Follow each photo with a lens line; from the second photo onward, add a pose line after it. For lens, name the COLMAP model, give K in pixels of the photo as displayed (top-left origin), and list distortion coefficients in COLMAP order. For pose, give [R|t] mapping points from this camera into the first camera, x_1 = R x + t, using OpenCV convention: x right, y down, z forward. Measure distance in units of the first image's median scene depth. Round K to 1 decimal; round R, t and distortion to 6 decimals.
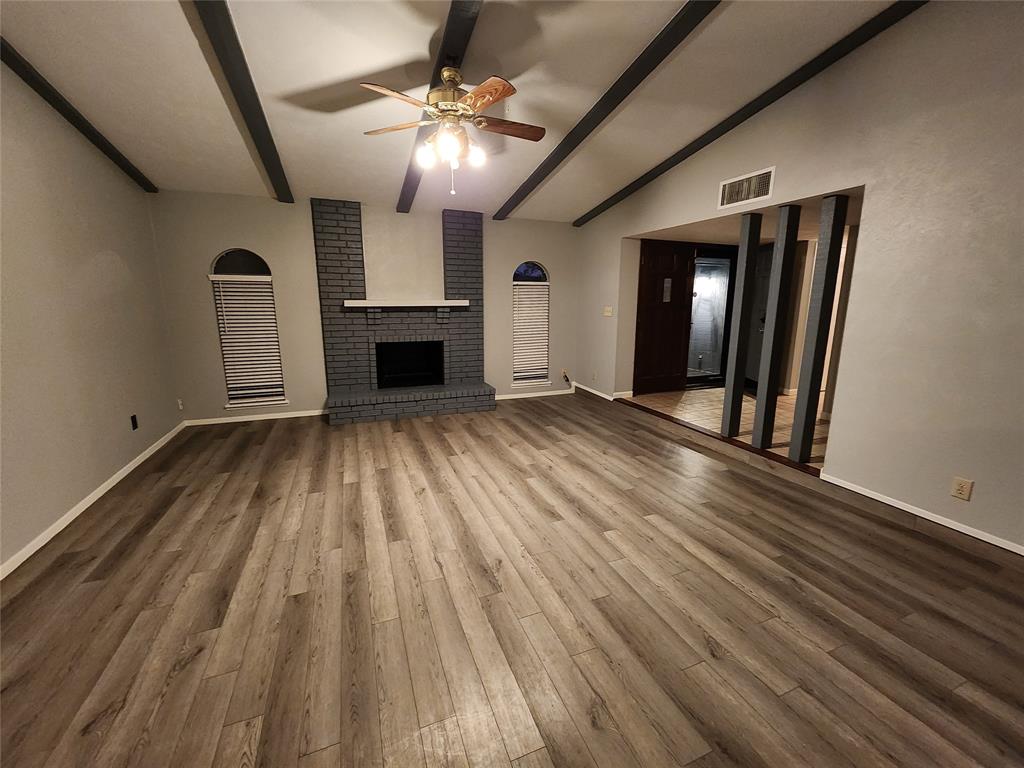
lens RADIAL K [[418.2, 0, 519.6], [0, 418.2, 384.8], [0, 0, 1]] dist [-0.000199, -0.002890]
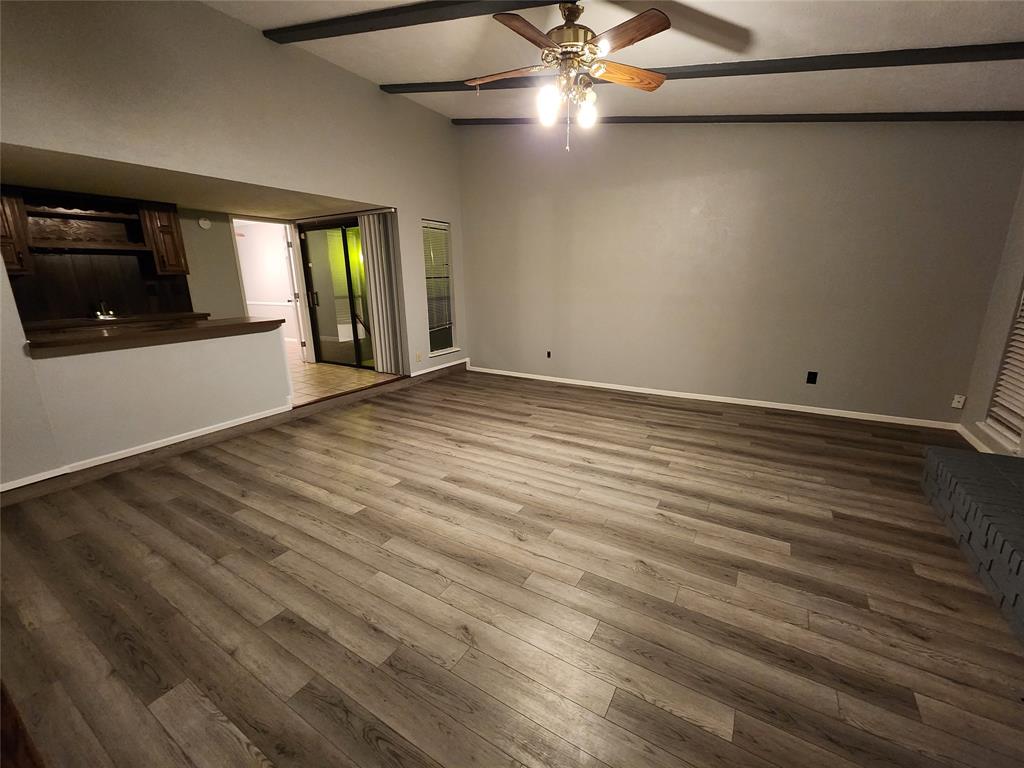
lens RADIAL K [[418.2, 0, 512.4], [0, 418.2, 384.7], [0, 0, 1]] dist [-0.000199, -0.002890]
pose [[-0.805815, 0.151012, -0.572588, 0.434087], [-0.111566, 0.910905, 0.397248, -0.276695], [0.581562, 0.383990, -0.717173, 1.449869]]
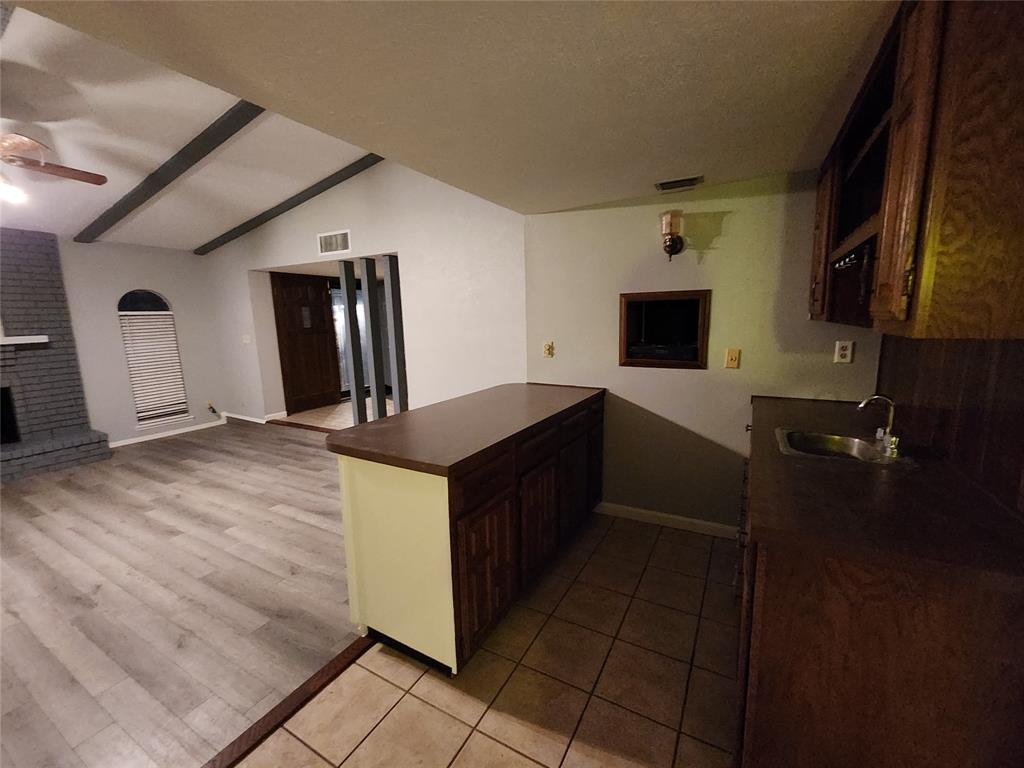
lens RADIAL K [[418.2, 0, 521.1], [0, 418.2, 385.4], [0, 0, 1]] dist [-0.000199, -0.002890]
pose [[0.772847, -0.124232, 0.622313, 0.127904], [0.151132, 0.988467, 0.009638, 0.050259], [-0.616333, 0.086603, 0.782709, -0.358982]]
